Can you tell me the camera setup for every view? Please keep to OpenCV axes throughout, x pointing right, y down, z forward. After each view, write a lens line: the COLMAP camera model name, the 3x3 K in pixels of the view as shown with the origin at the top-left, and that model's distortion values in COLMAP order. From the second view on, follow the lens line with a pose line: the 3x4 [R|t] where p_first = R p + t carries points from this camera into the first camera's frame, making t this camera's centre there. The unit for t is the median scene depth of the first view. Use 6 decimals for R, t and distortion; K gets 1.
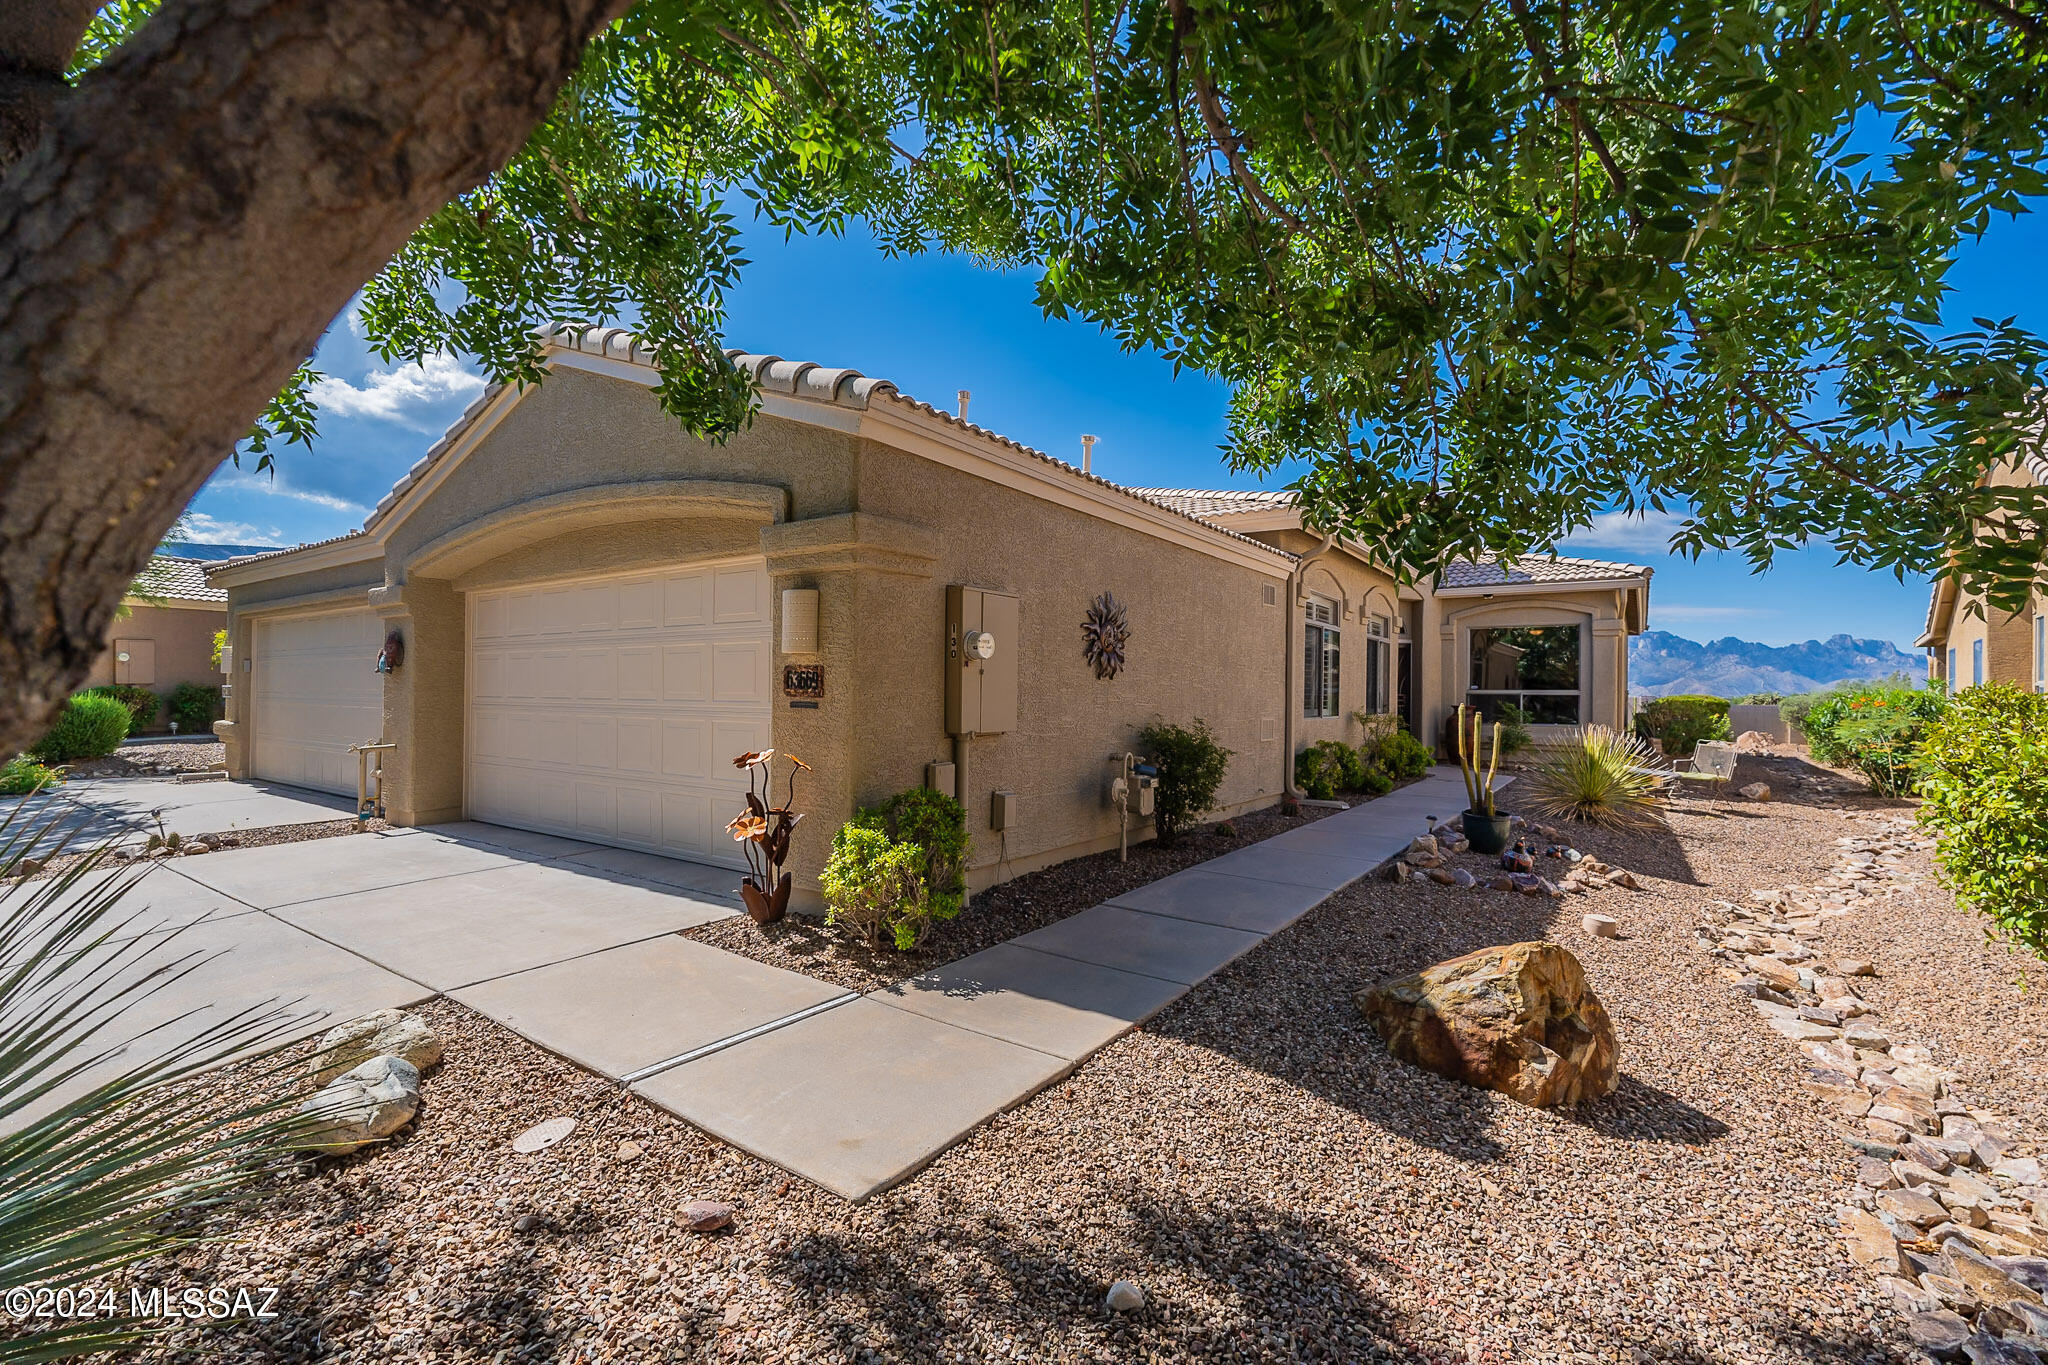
lens RADIAL K [[893.0, 0, 1028.6], [0, 893.0, 688.2], [0, 0, 1]] dist [-0.002051, -0.001184]
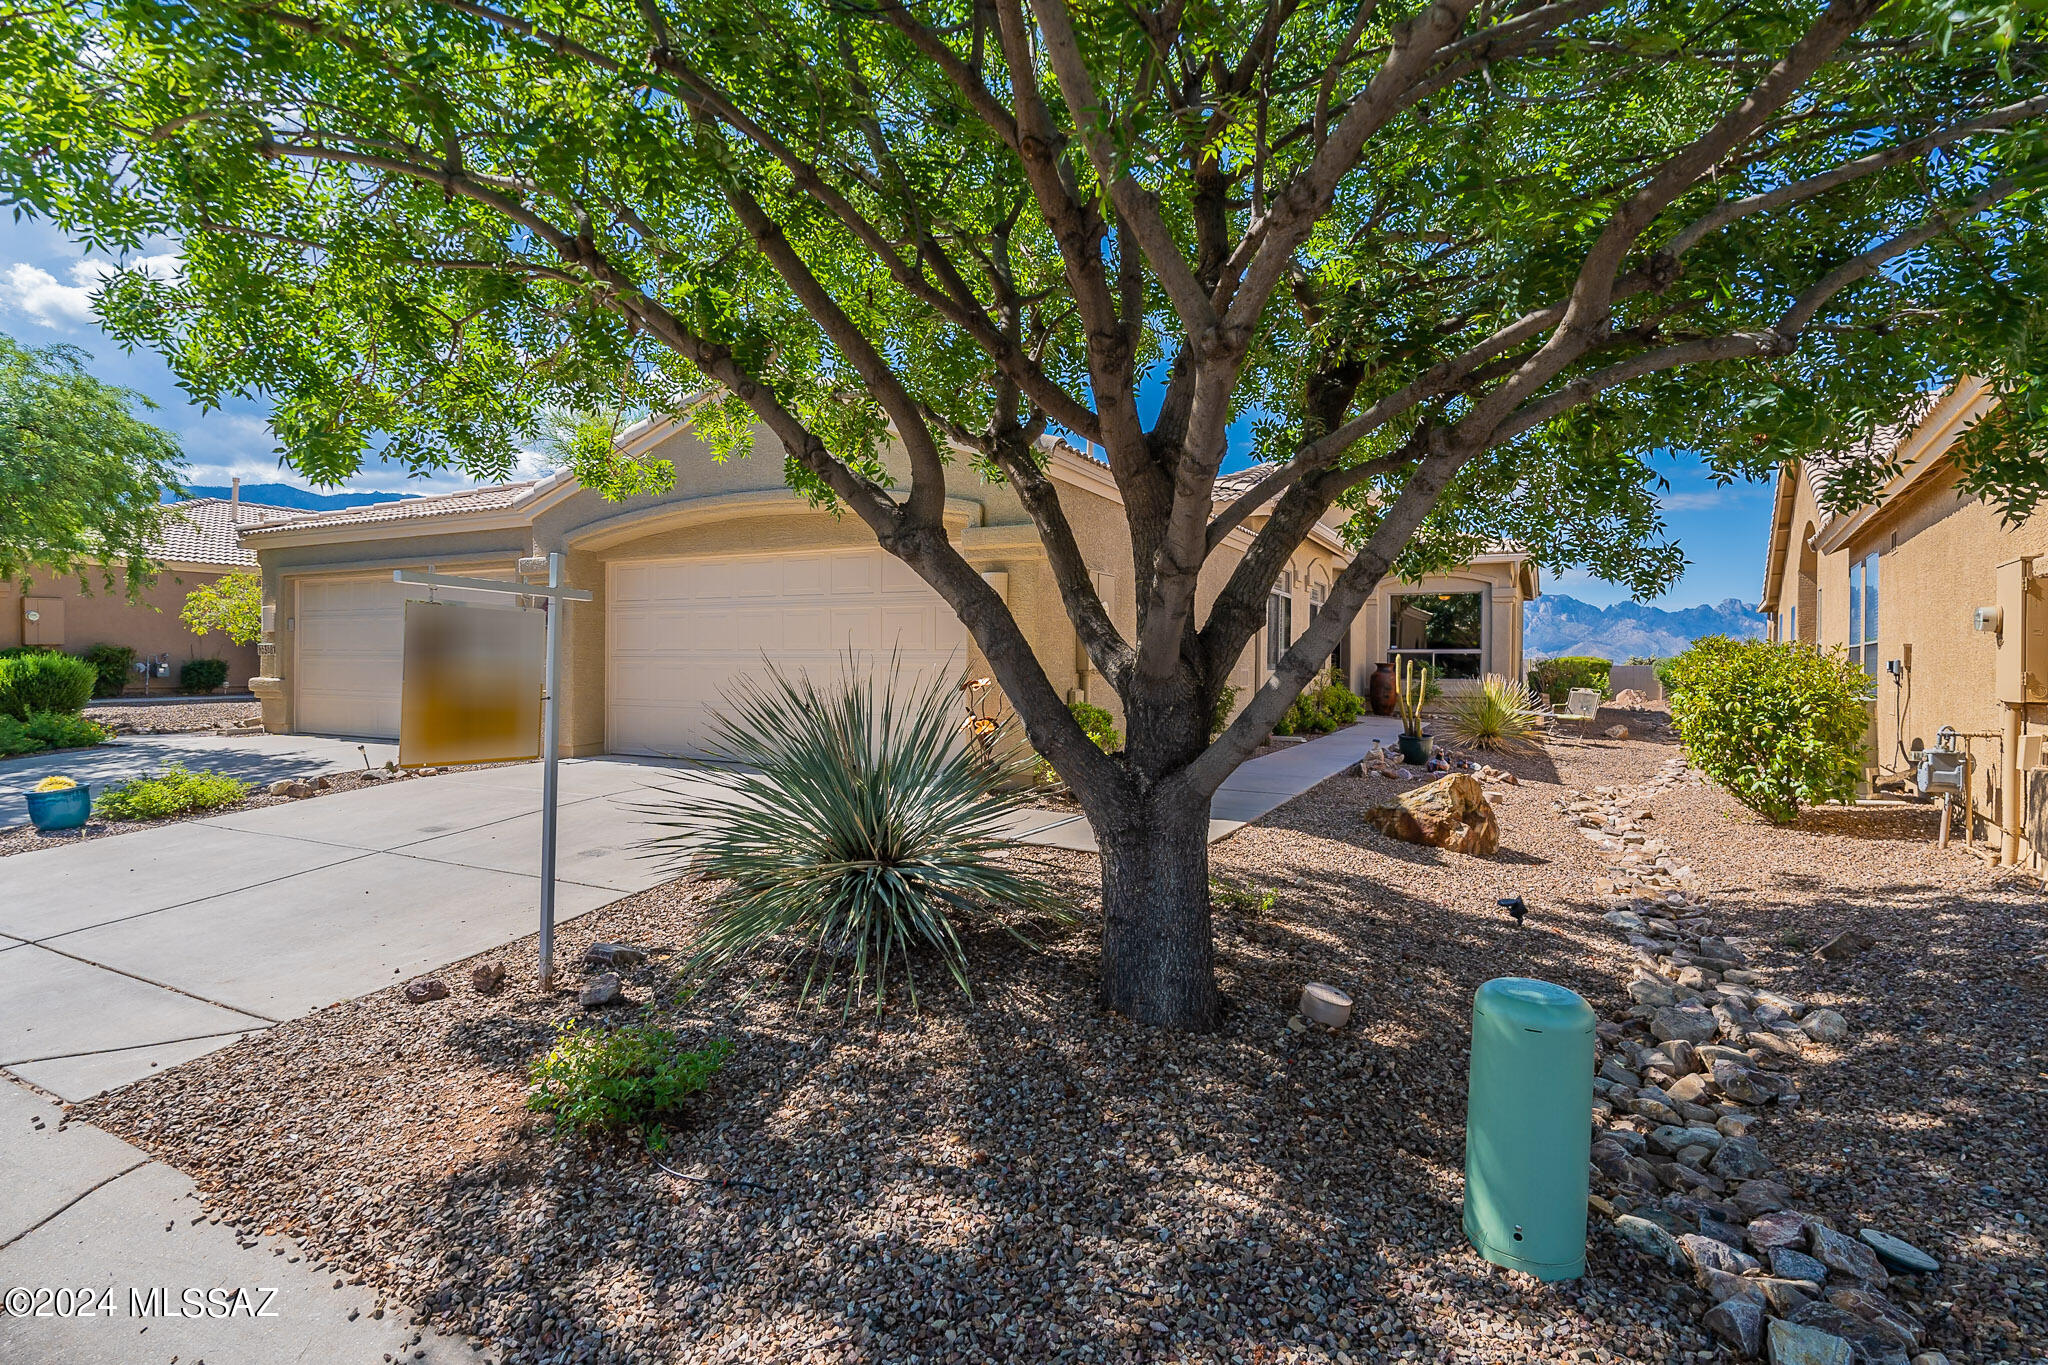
lens RADIAL K [[1041.7, 0, 1019.8], [0, 1041.7, 673.5], [0, 0, 1]] dist [-0.001157, 0.000099]
pose [[0.990786, -0.004153, 0.135371, -0.266010], [0.001949, 0.999864, 0.016406, 0.017874], [-0.135421, -0.015991, 0.990659, -0.432672]]
